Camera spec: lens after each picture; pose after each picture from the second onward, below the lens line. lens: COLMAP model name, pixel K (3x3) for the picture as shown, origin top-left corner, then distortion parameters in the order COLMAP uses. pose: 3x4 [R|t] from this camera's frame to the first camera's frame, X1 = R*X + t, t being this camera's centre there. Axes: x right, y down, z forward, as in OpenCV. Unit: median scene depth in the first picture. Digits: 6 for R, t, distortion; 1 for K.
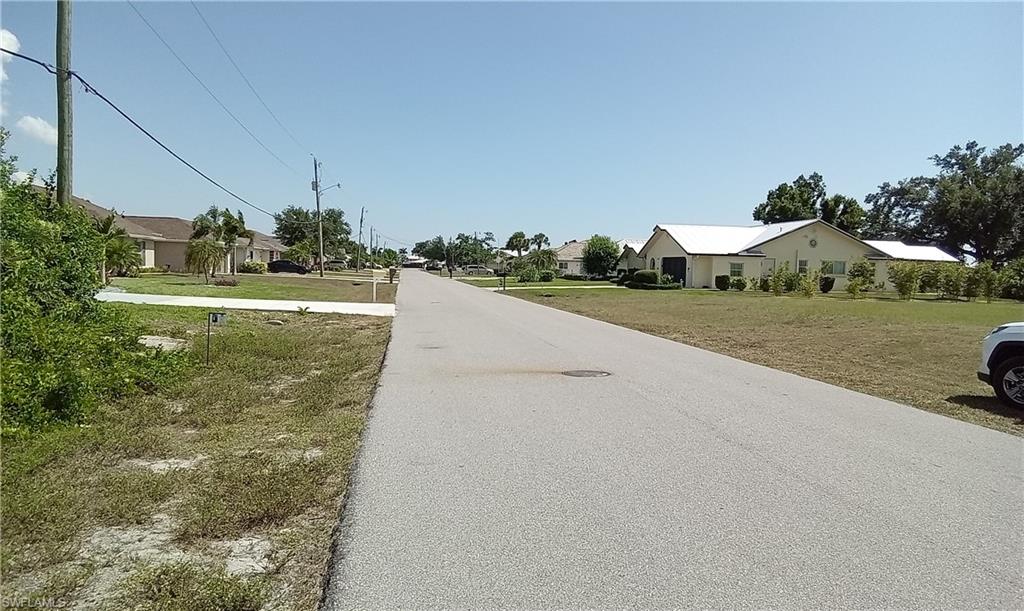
lens RADIAL K [[691.5, 0, 511.0], [0, 691.5, 304.8], [0, 0, 1]] dist [0.030138, -0.026605]
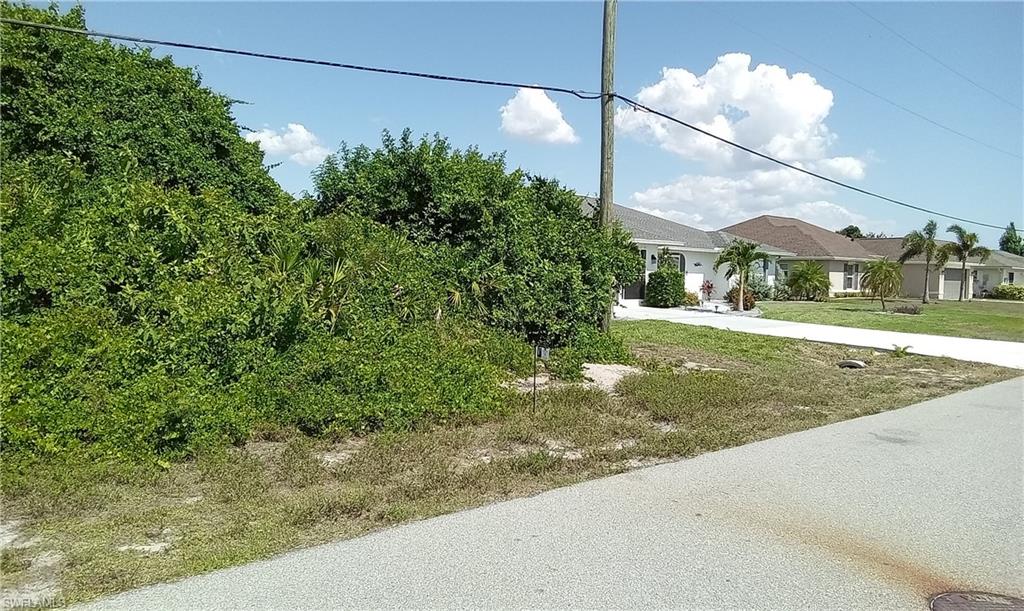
lens RADIAL K [[691.5, 0, 511.6], [0, 691.5, 309.6], [0, 0, 1]] dist [0.030138, -0.026605]
pose [[0.475198, 0.023988, -0.879552, 0.085887], [-0.051291, 0.998684, -0.000473, -0.007834], [0.878383, 0.045338, 0.475802, 0.192845]]
